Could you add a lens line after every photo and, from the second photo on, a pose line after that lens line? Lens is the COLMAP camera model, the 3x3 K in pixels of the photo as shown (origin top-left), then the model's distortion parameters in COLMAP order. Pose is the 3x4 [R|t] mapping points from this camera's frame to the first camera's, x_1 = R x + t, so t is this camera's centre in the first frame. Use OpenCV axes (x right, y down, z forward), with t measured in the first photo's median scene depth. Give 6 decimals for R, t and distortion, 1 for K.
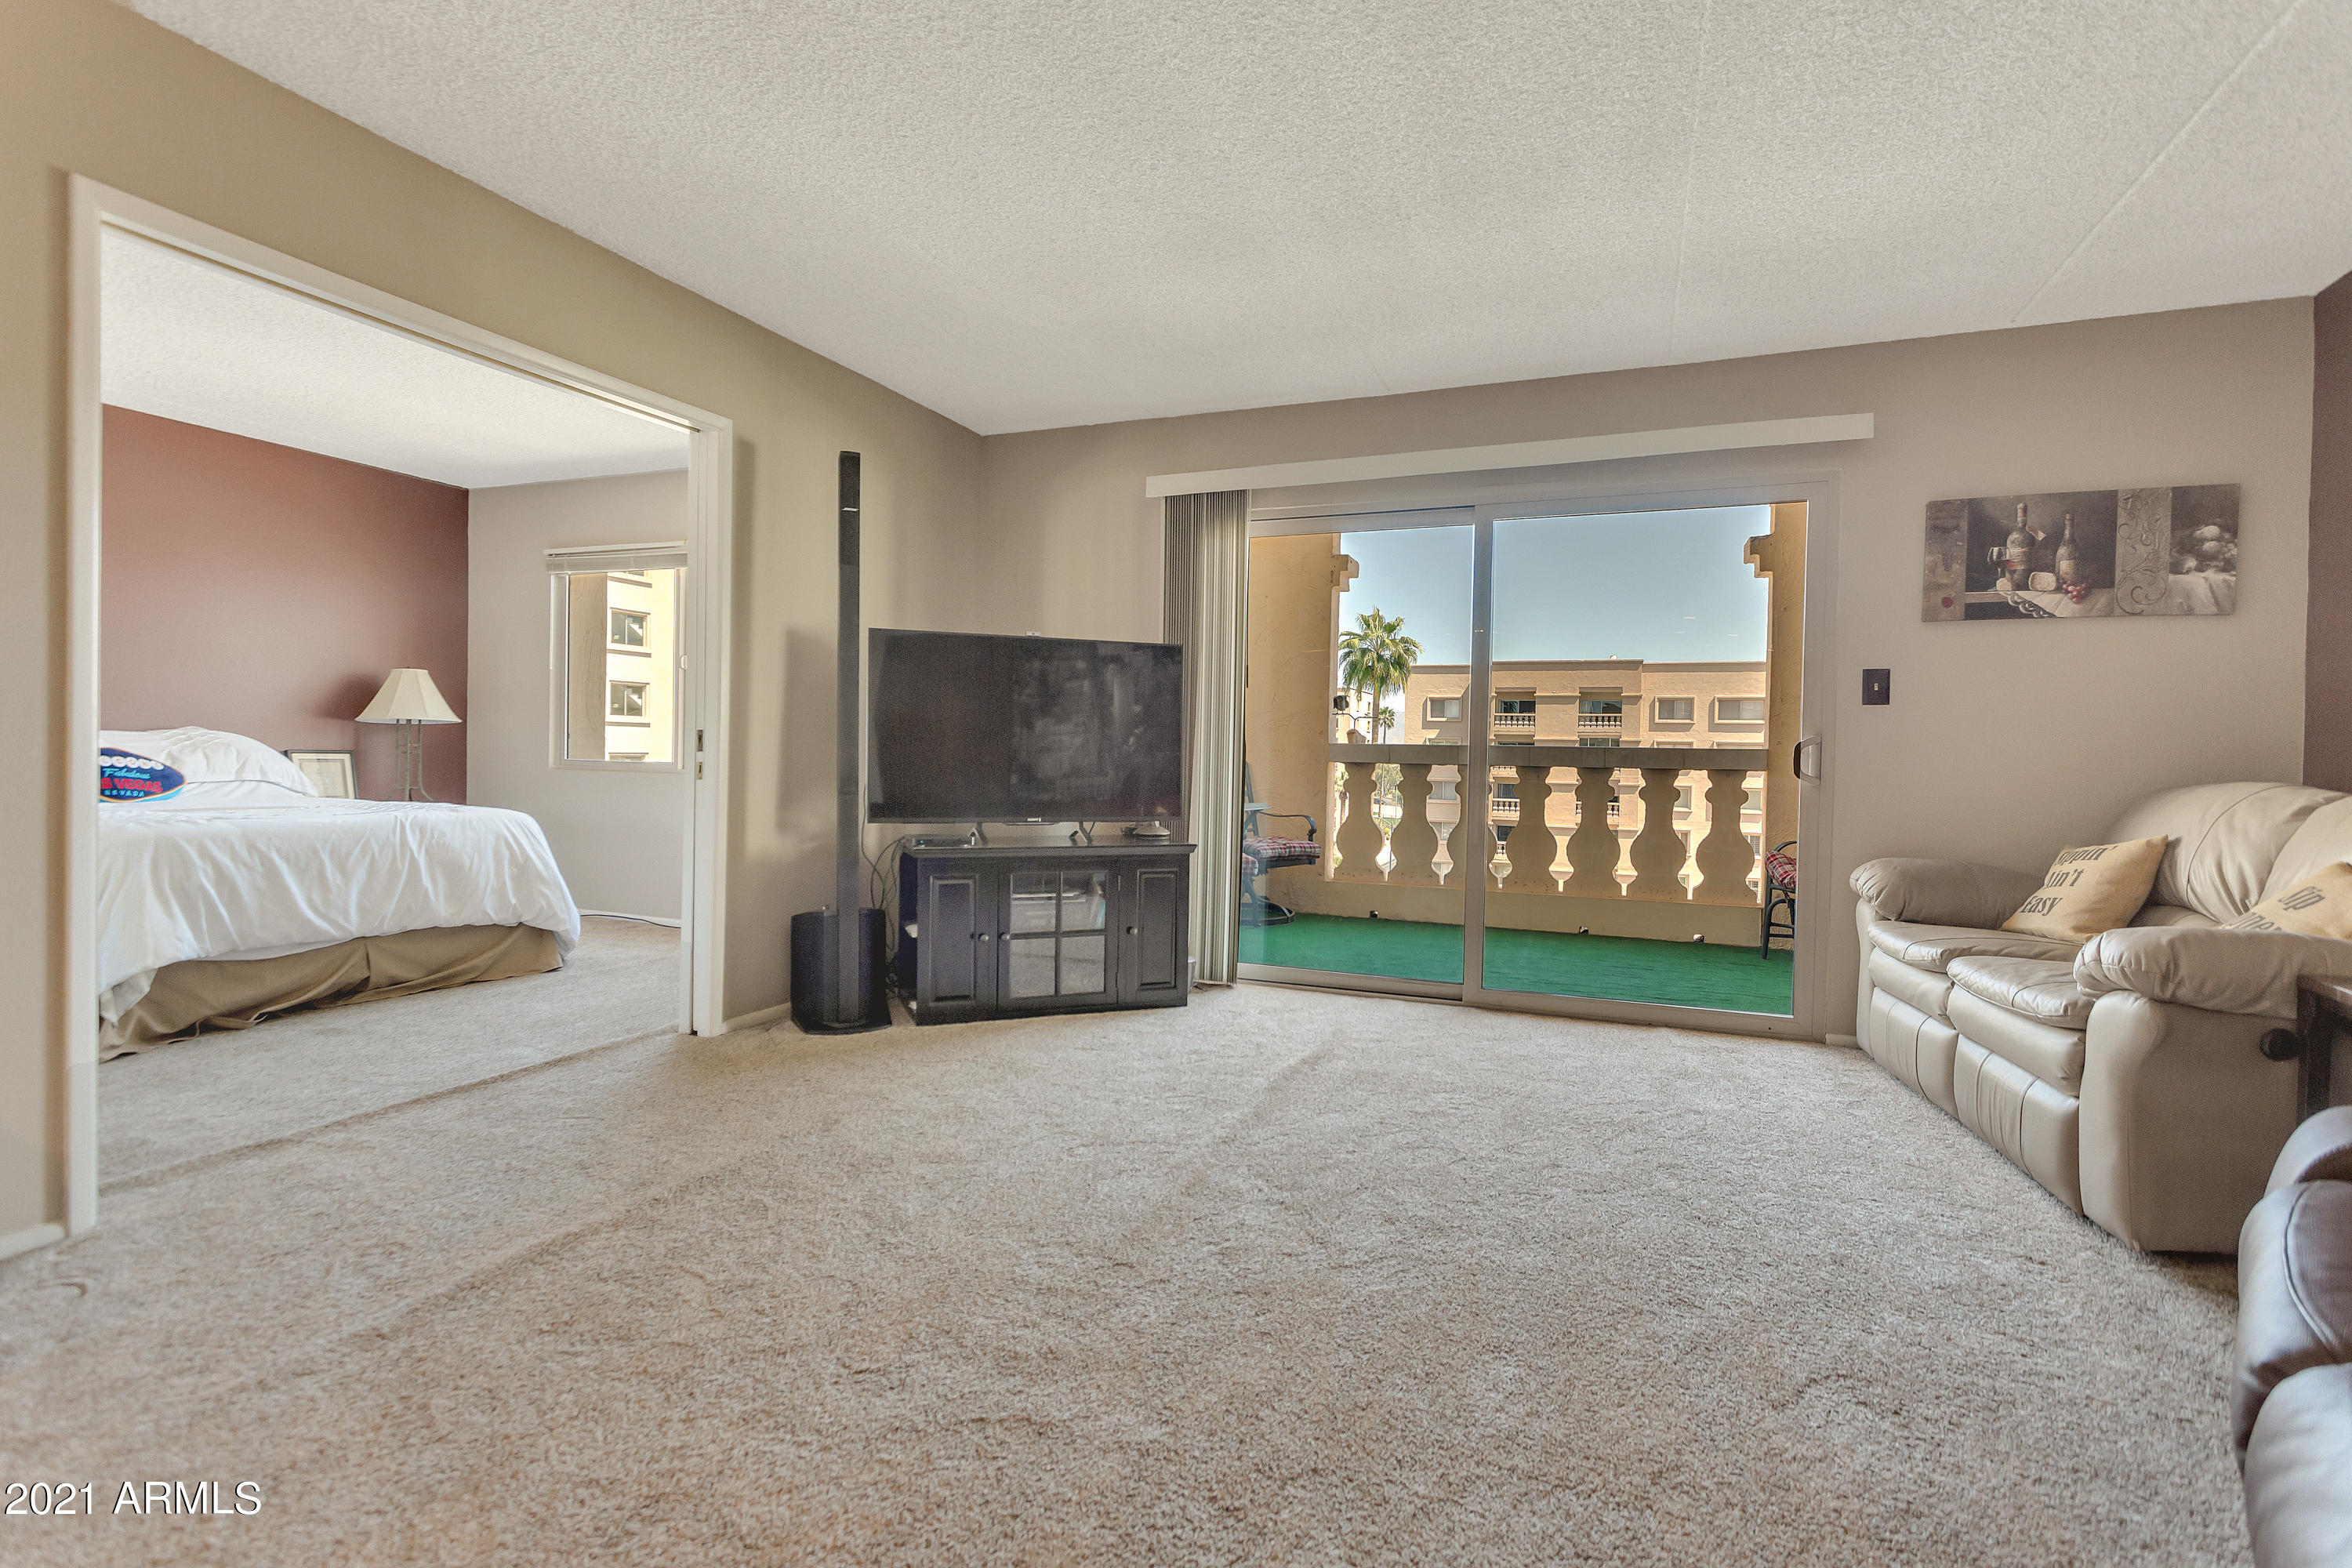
lens RADIAL K [[1110.2, 0, 1186.5], [0, 1110.2, 769.2], [0, 0, 1]] dist [0.005186, 0.002063]
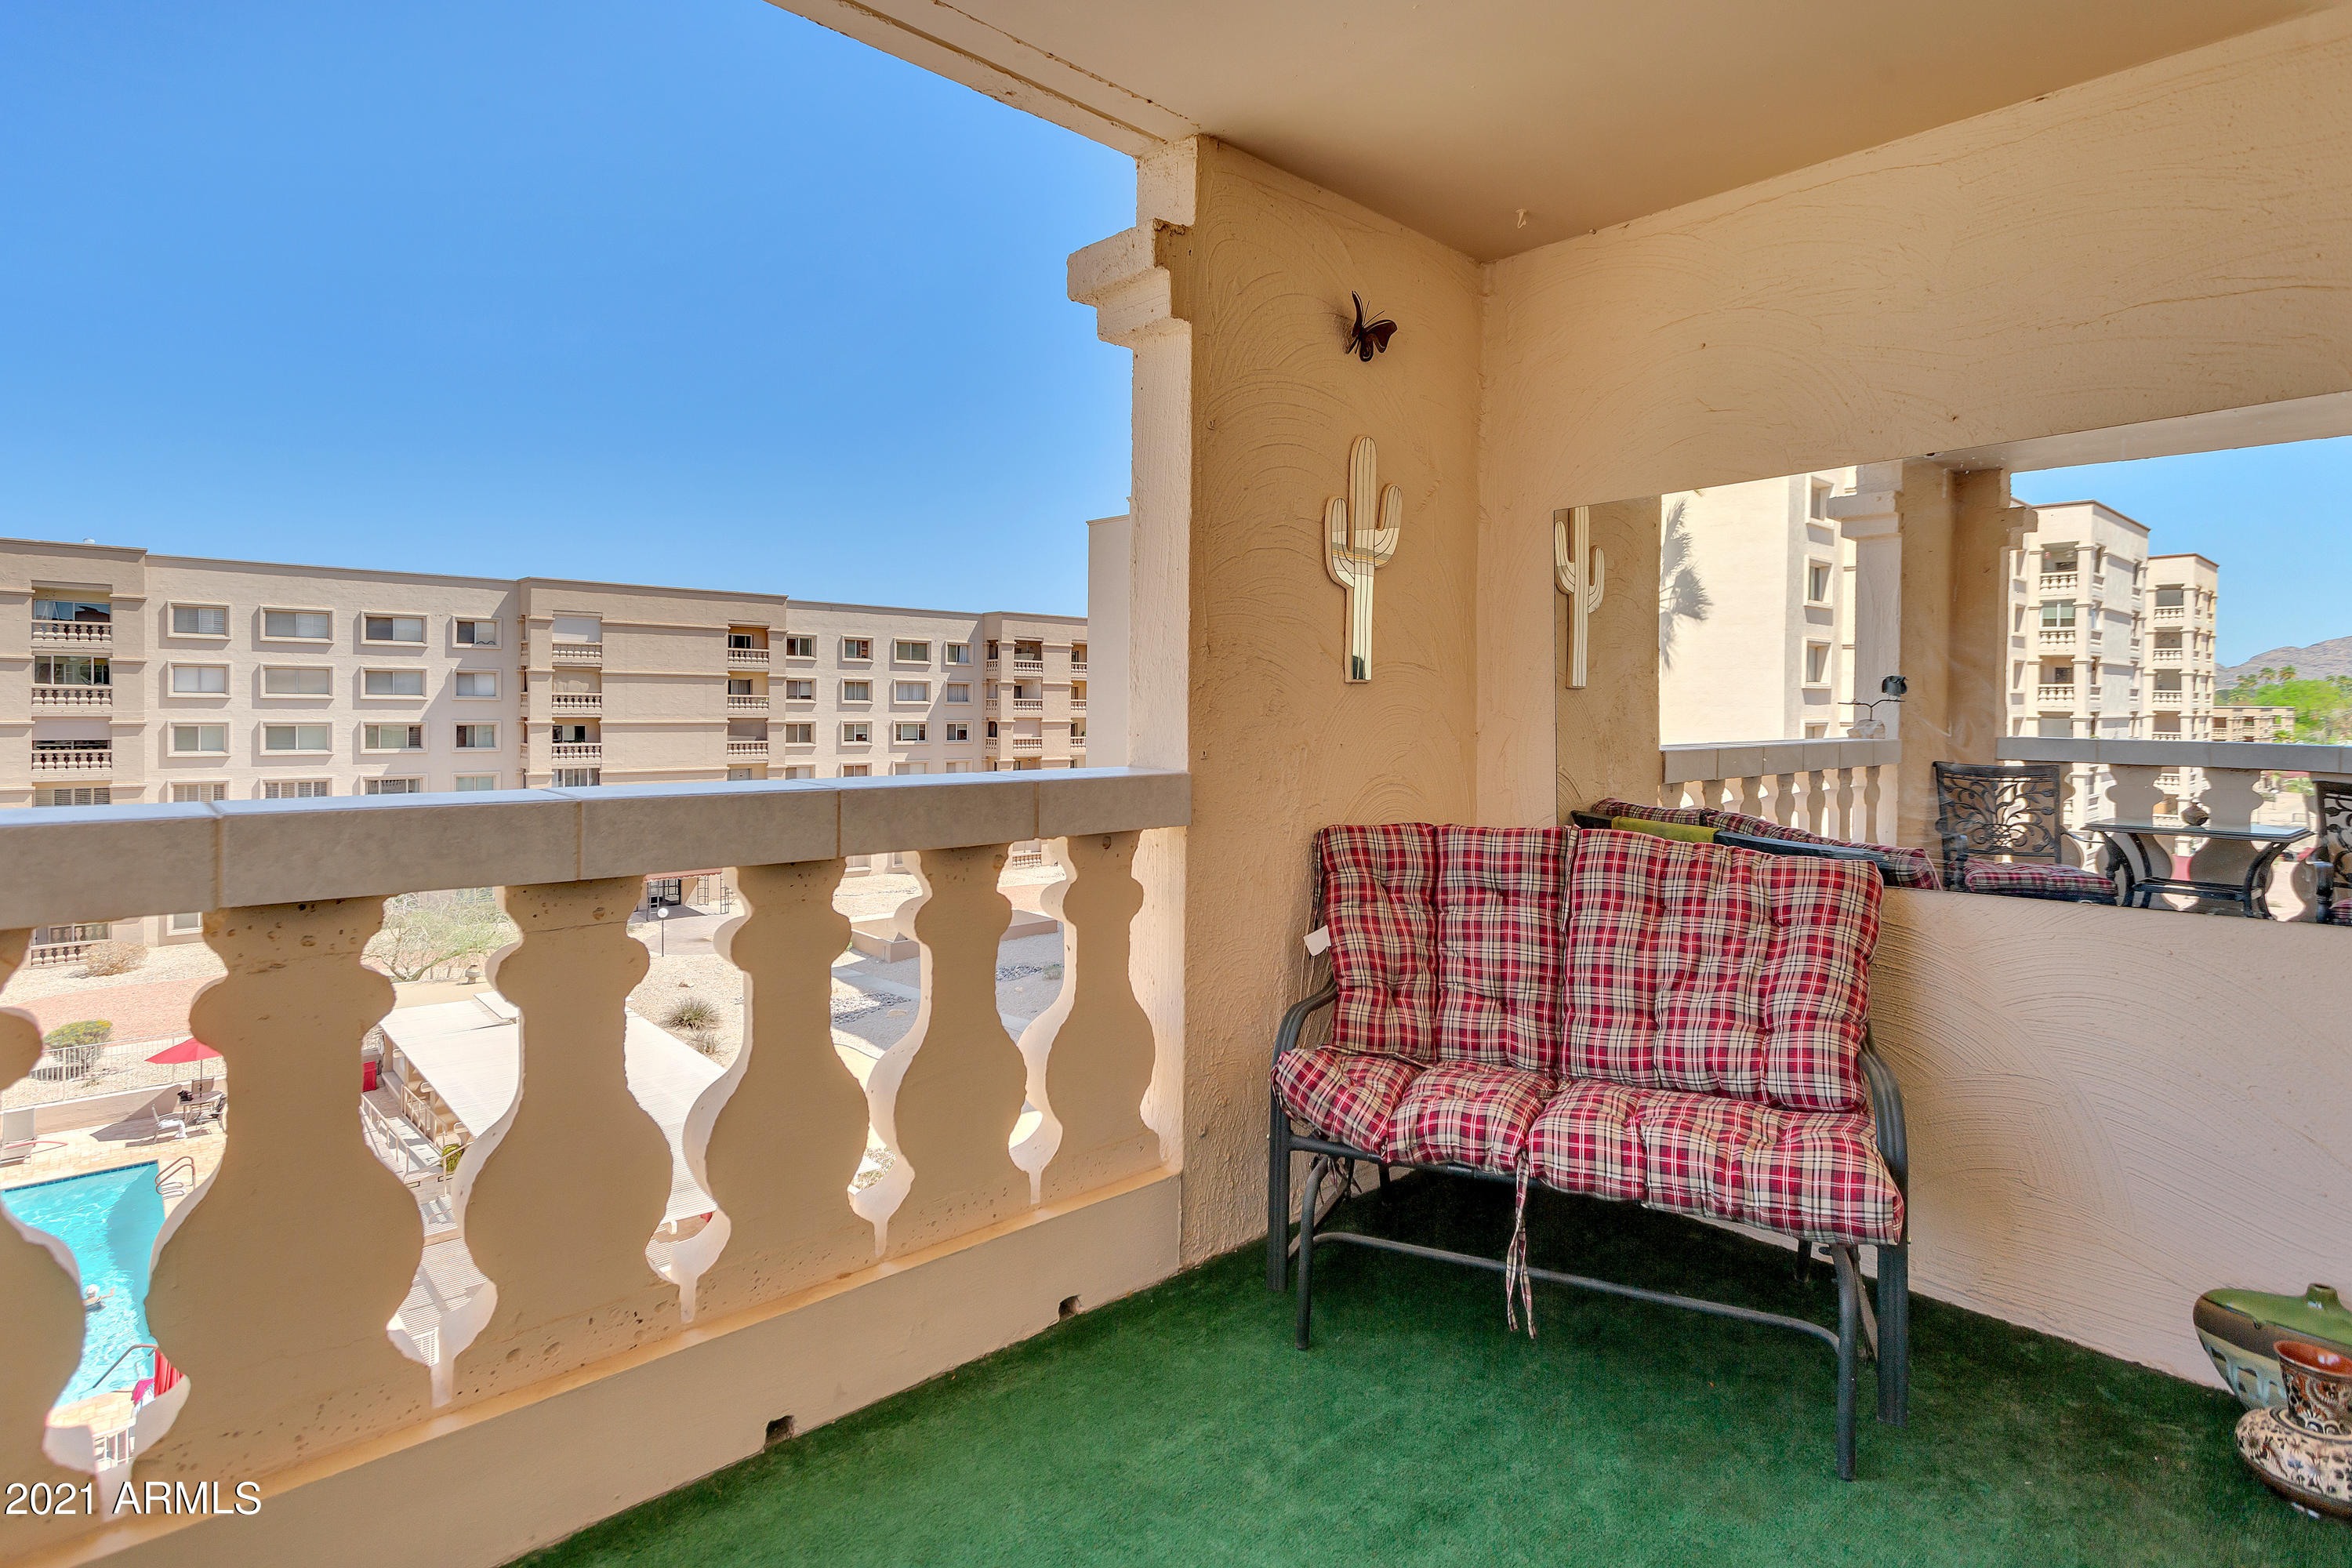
lens RADIAL K [[1174.6, 0, 1151.3], [0, 1174.6, 722.5], [0, 0, 1]] dist [-0.000562, 0.004688]
pose [[0.444400, -0.030423, 0.895312, 0.228715], [0.007007, 0.999511, 0.030486, -0.078207], [-0.895801, -0.007275, 0.444396, 1.310009]]
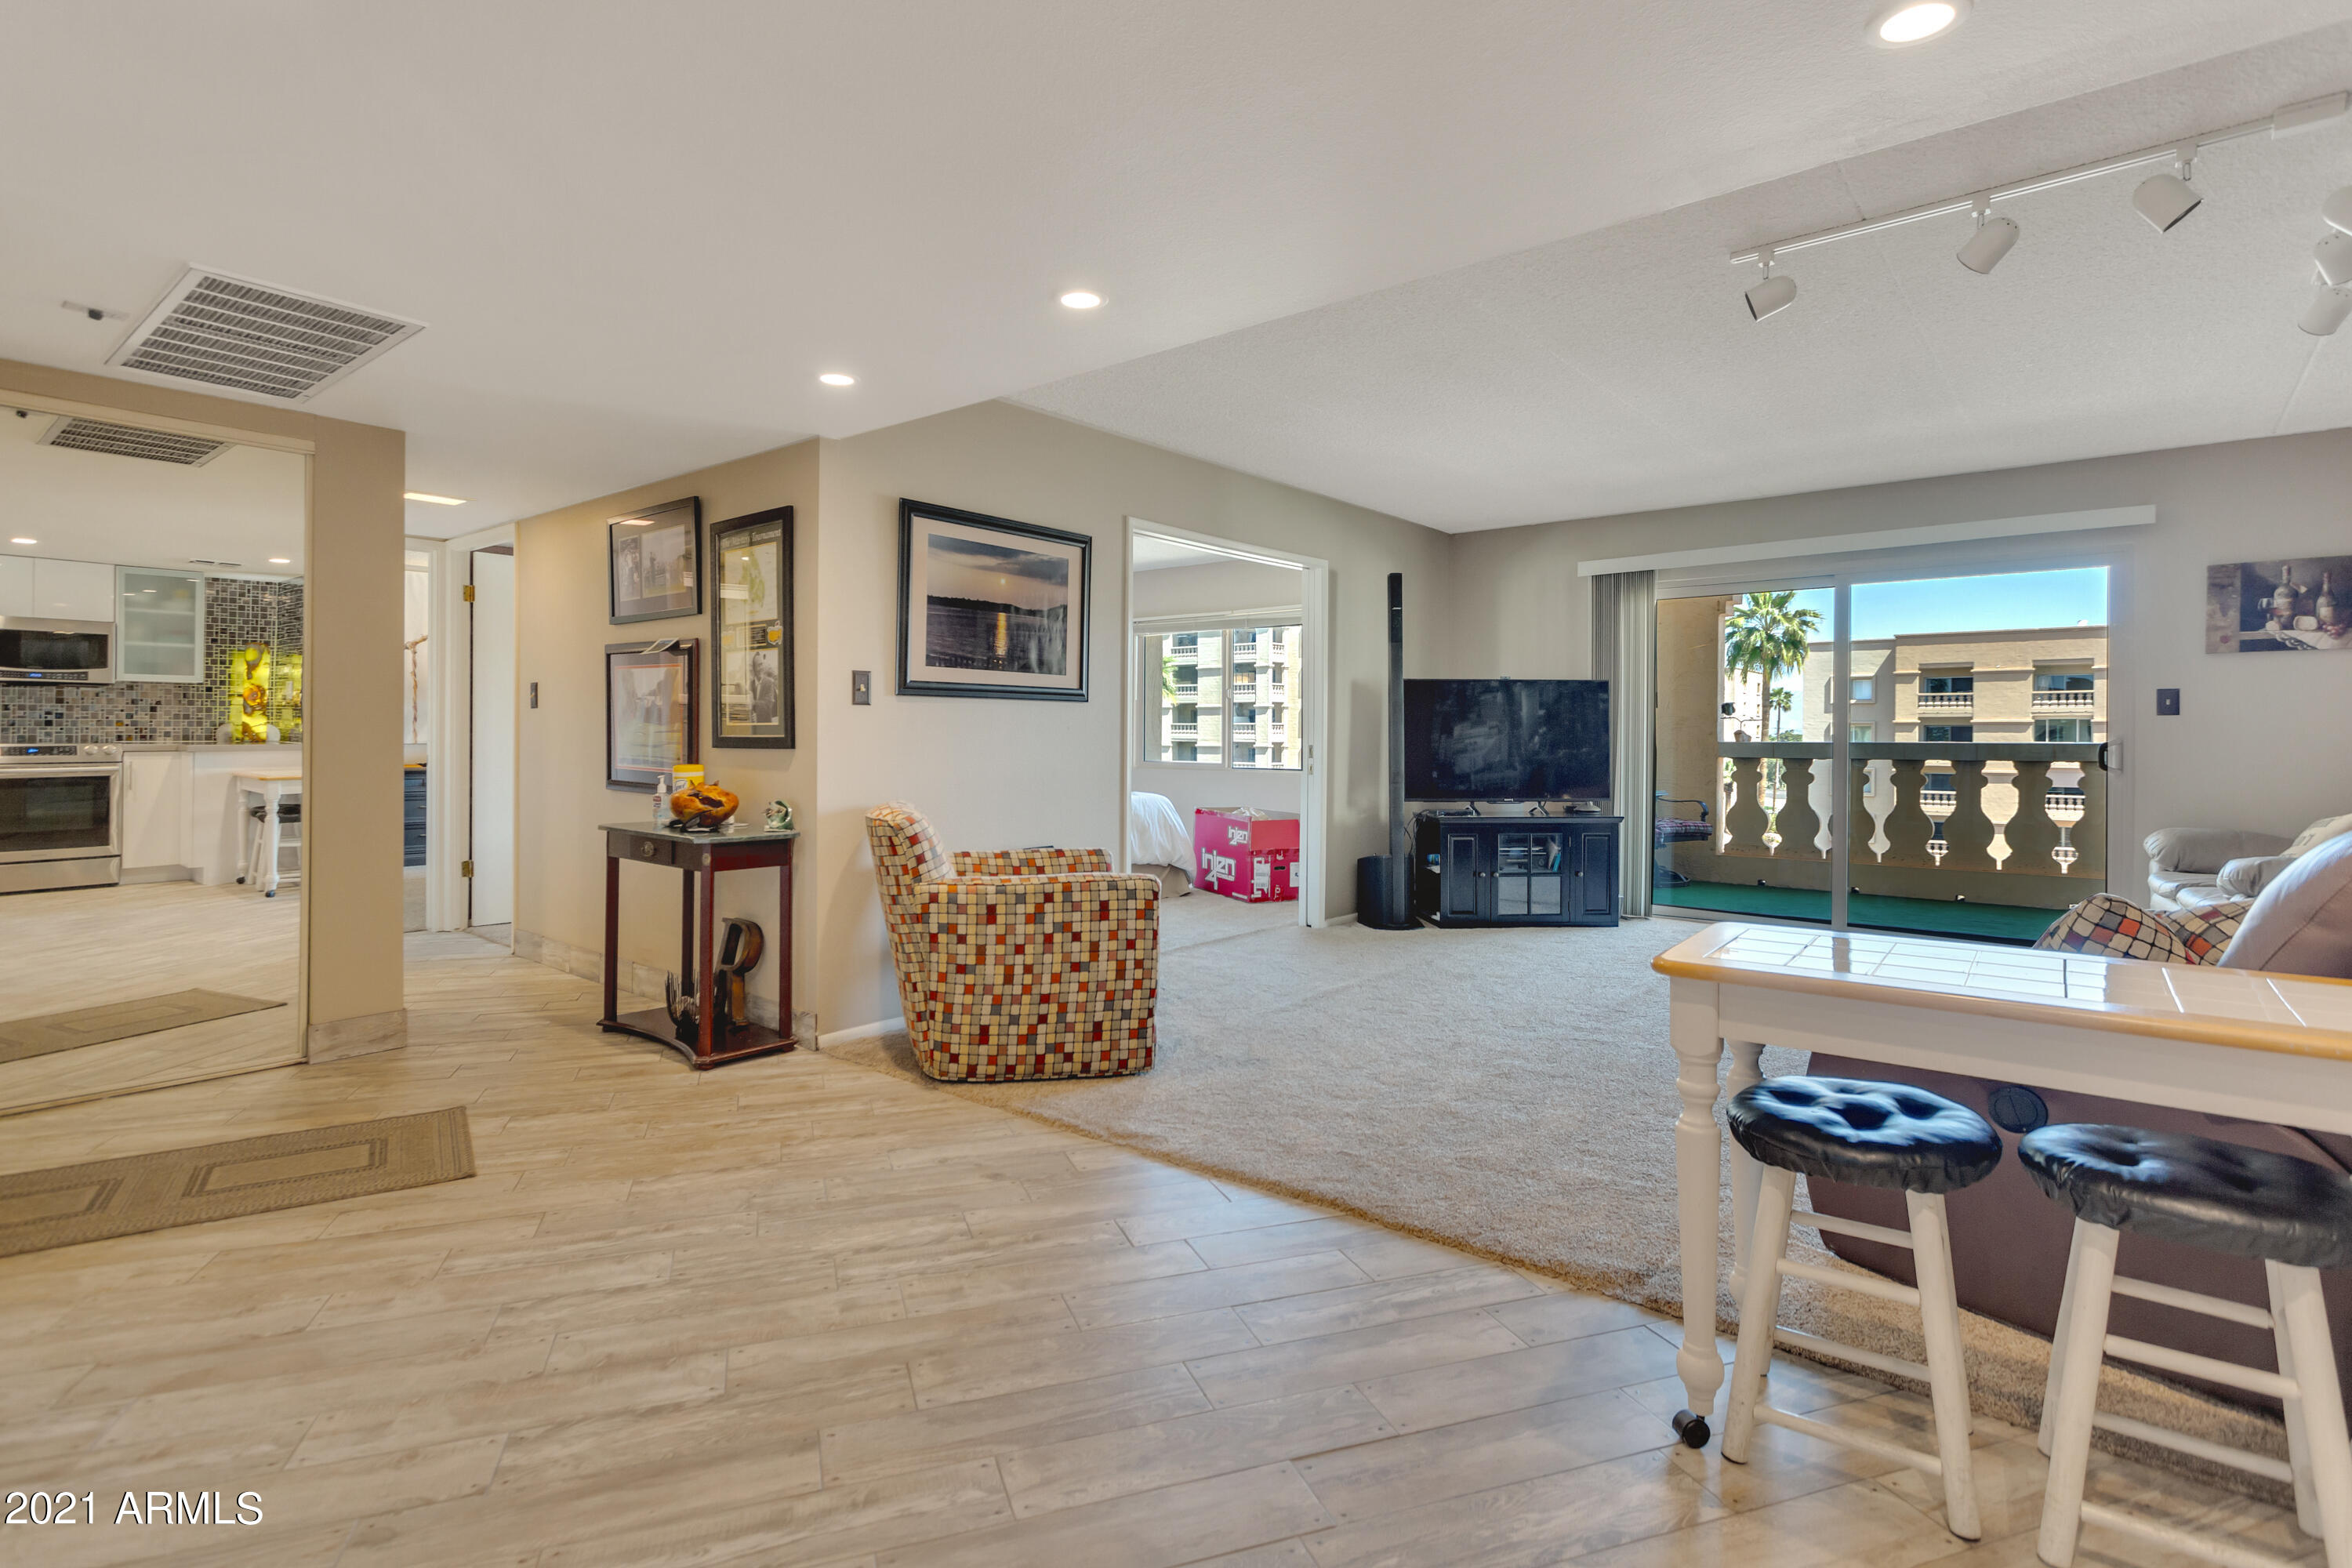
lens RADIAL K [[1128.8, 0, 1171.7], [0, 1128.8, 742.3], [0, 0, 1]] dist [0.002707, 0.001231]
pose [[0.950224, -0.013627, -0.311271, -0.068714], [0.008330, 0.999797, -0.018342, -0.006476], [0.311458, 0.014836, 0.950144, -0.450405]]
